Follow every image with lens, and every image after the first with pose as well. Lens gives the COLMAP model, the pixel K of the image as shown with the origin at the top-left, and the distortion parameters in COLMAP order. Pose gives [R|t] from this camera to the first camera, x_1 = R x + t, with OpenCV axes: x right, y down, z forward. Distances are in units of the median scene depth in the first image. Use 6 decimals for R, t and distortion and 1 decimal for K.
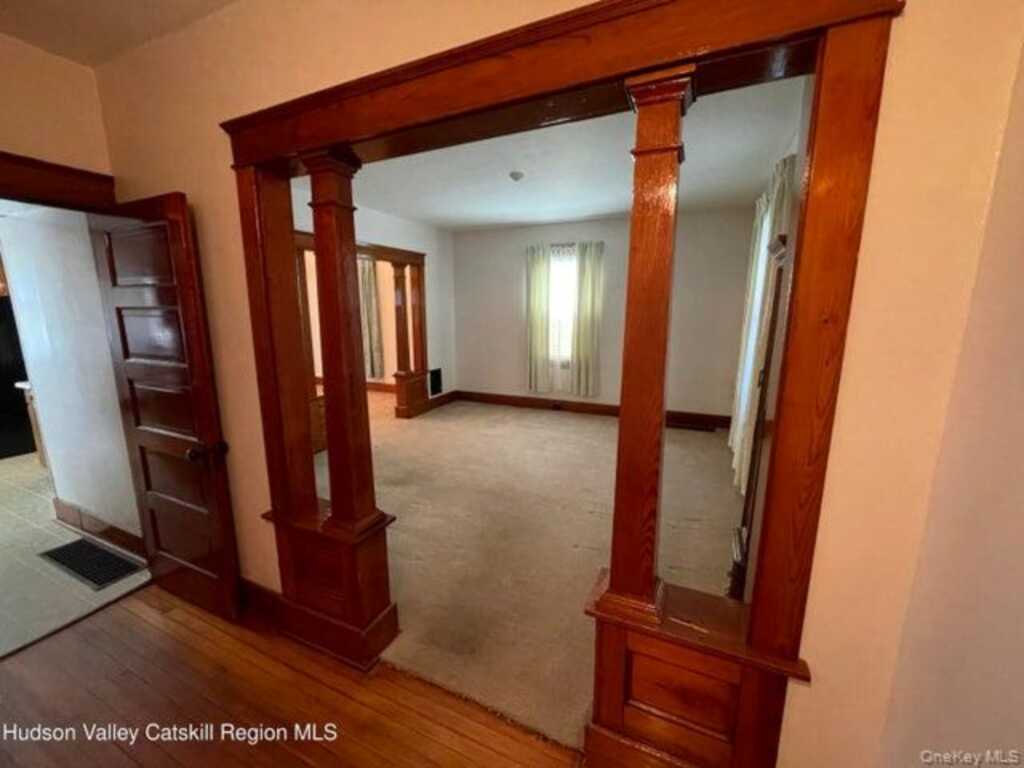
lens RADIAL K [[413.7, 0, 512.2], [0, 413.7, 386.9], [0, 0, 1]] dist [-0.001285, 0.000386]
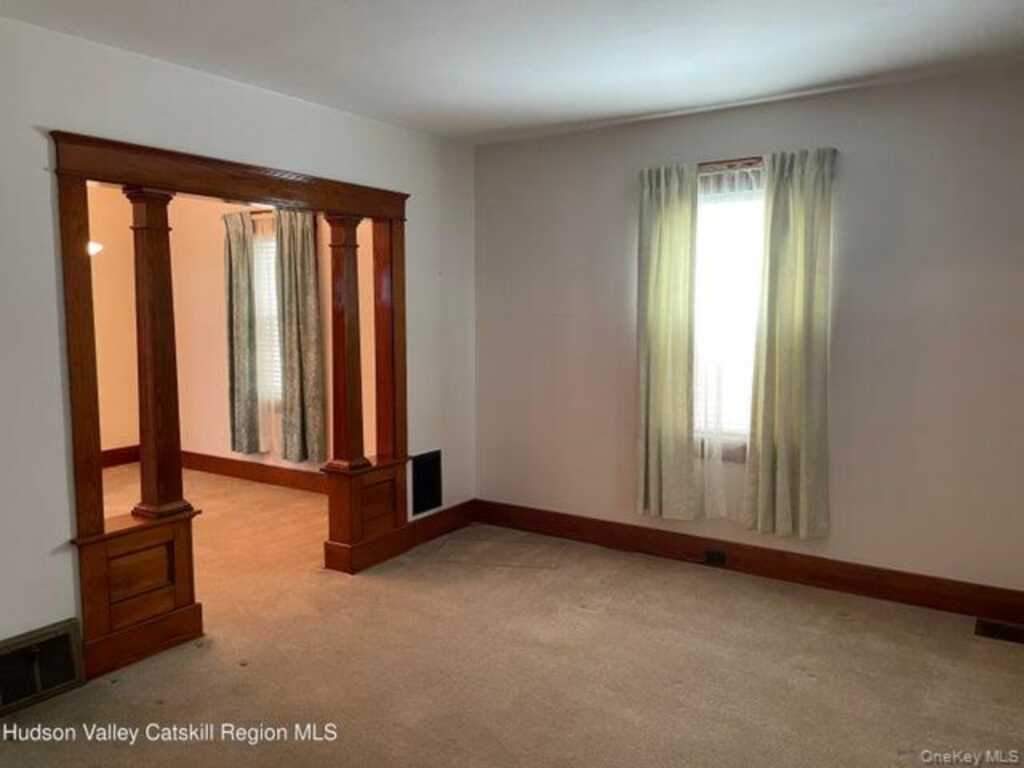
lens RADIAL K [[776.8, 0, 505.5], [0, 776.8, 380.6], [0, 0, 1]] dist [0.048605, -0.005912]
pose [[0.988374, 0.012148, -0.151553, 0.021924], [-0.026394, 0.995377, -0.092350, -0.048625], [0.149731, 0.095277, 0.984125, 0.213346]]
